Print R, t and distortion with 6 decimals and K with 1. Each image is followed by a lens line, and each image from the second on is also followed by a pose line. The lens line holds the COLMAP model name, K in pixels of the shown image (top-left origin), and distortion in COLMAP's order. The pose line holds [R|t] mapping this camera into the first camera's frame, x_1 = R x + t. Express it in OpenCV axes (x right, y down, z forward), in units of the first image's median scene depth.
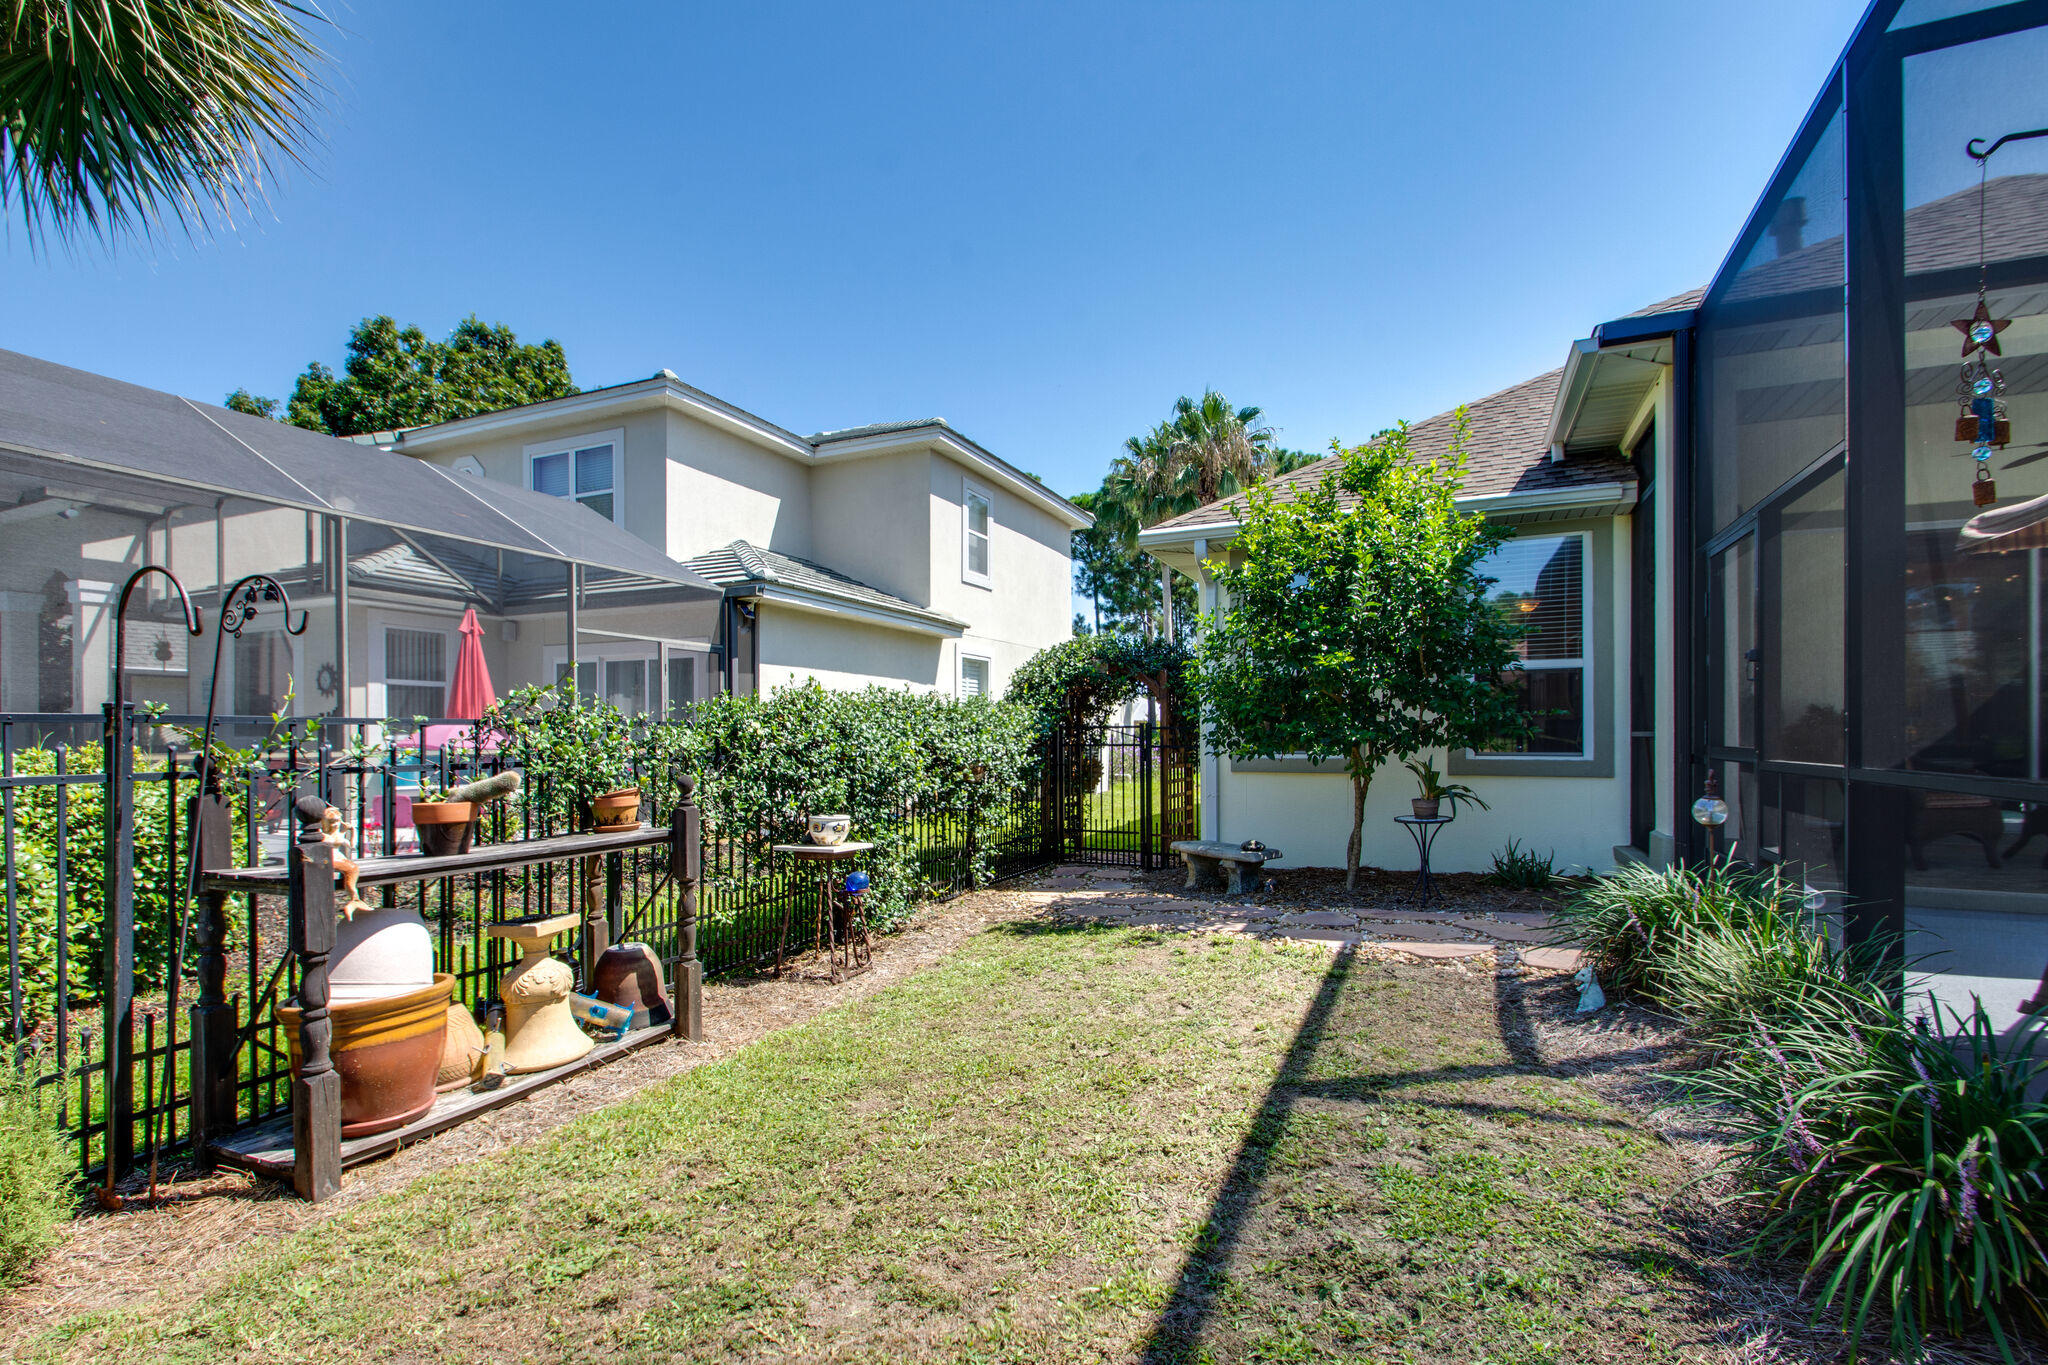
lens RADIAL K [[900.2, 0, 995.6], [0, 900.2, 726.7], [0, 0, 1]] dist [0.002063, -0.000481]
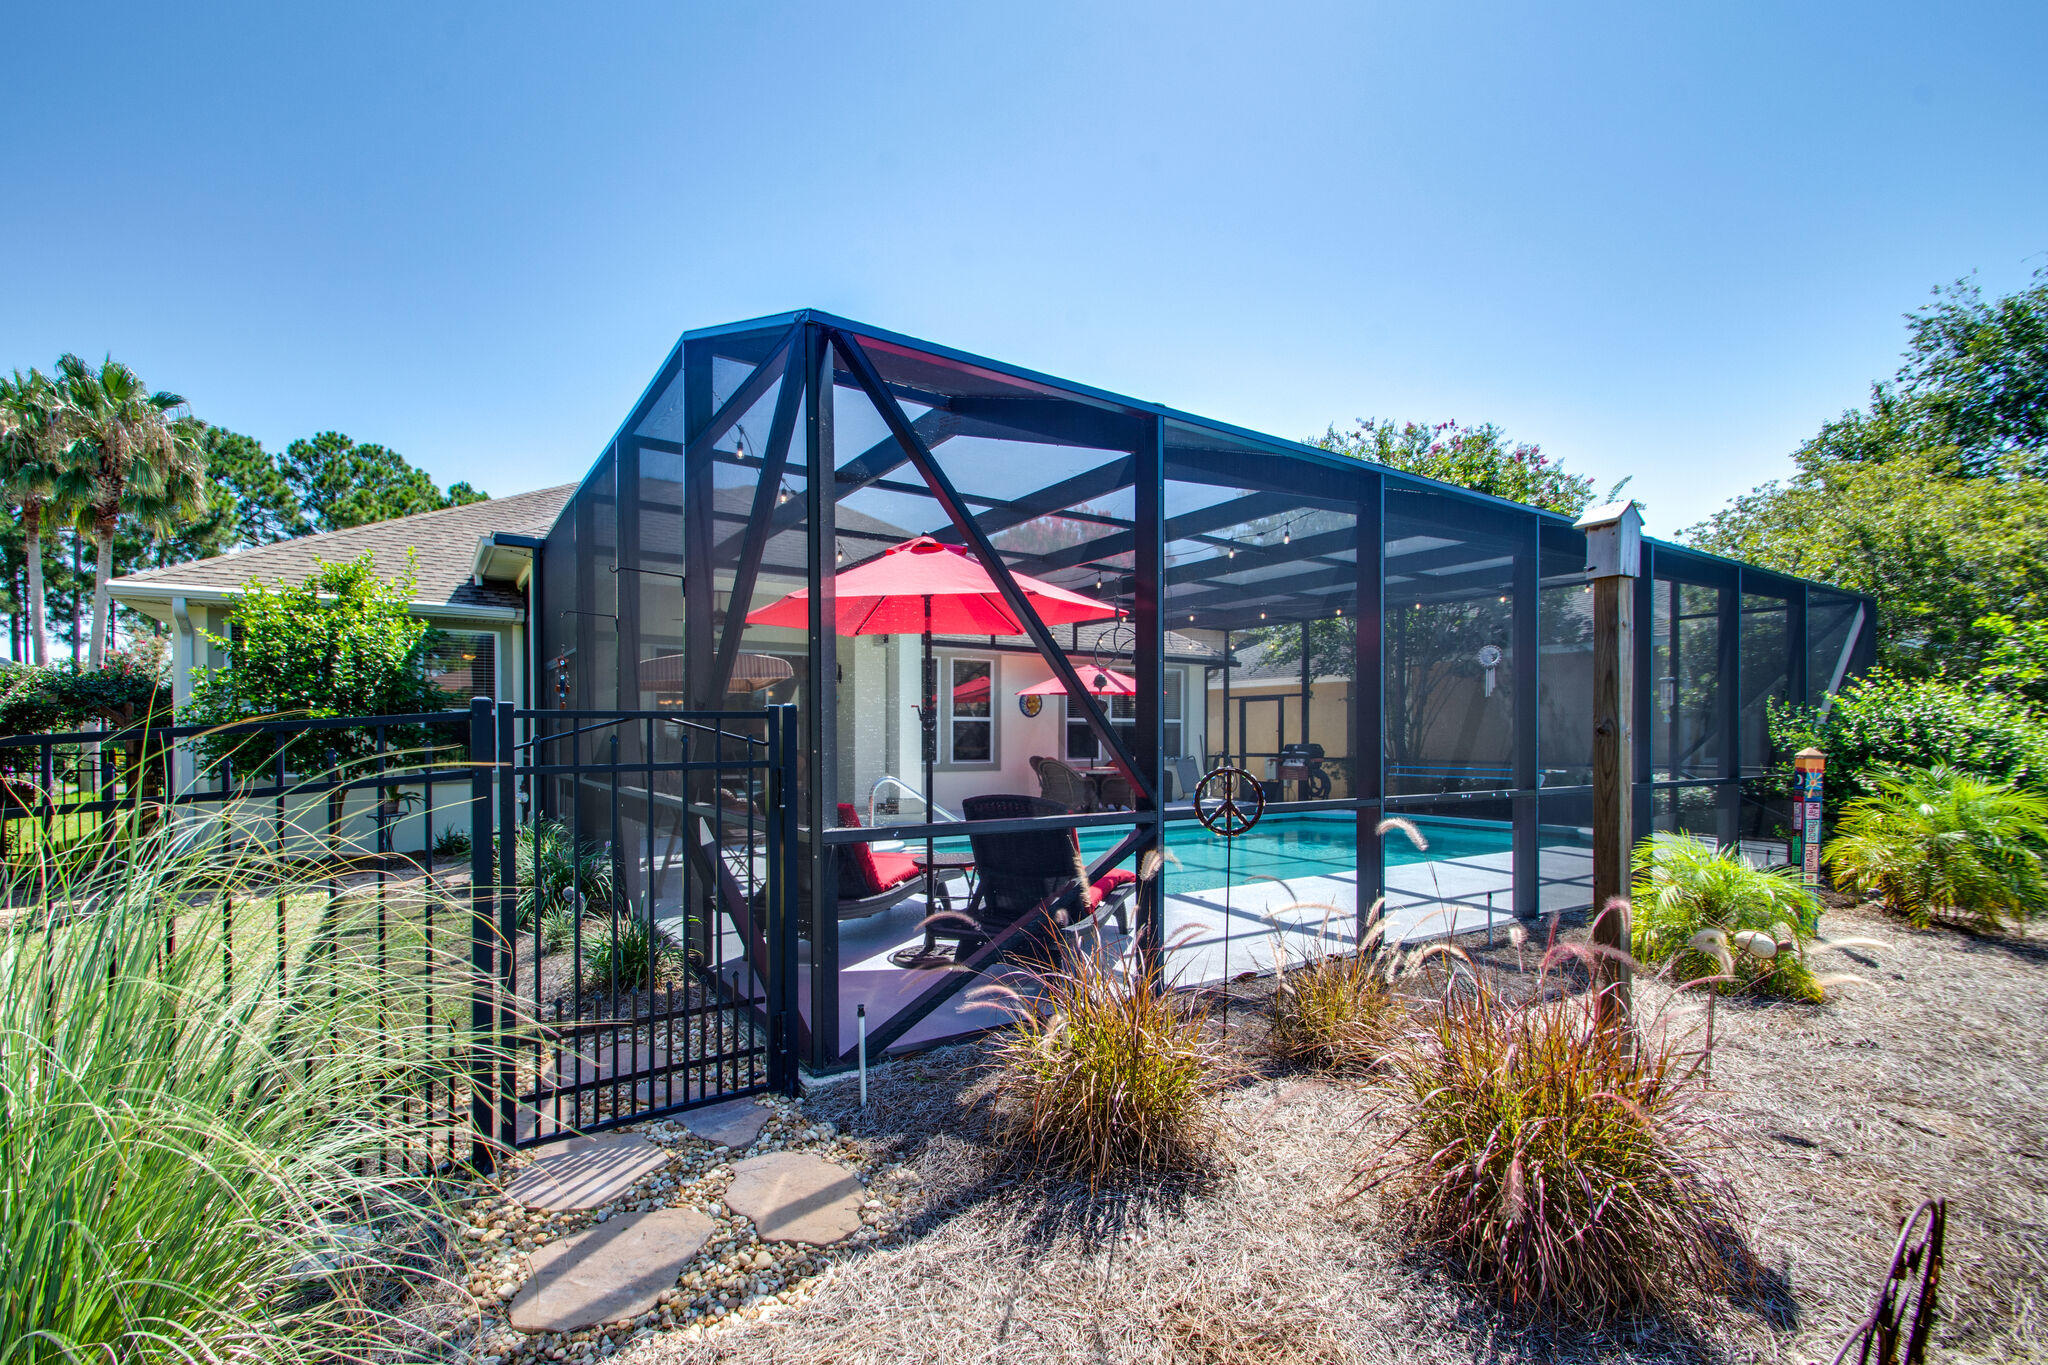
lens RADIAL K [[889.3, 0, 995.5], [0, 889.3, 746.8], [0, 0, 1]] dist [0.034101, -0.019860]
pose [[0.501562, -0.010241, 0.865061, -0.317241], [-0.004702, 0.999883, 0.014563, -0.040154], [-0.865109, -0.011372, 0.501456, -0.638149]]
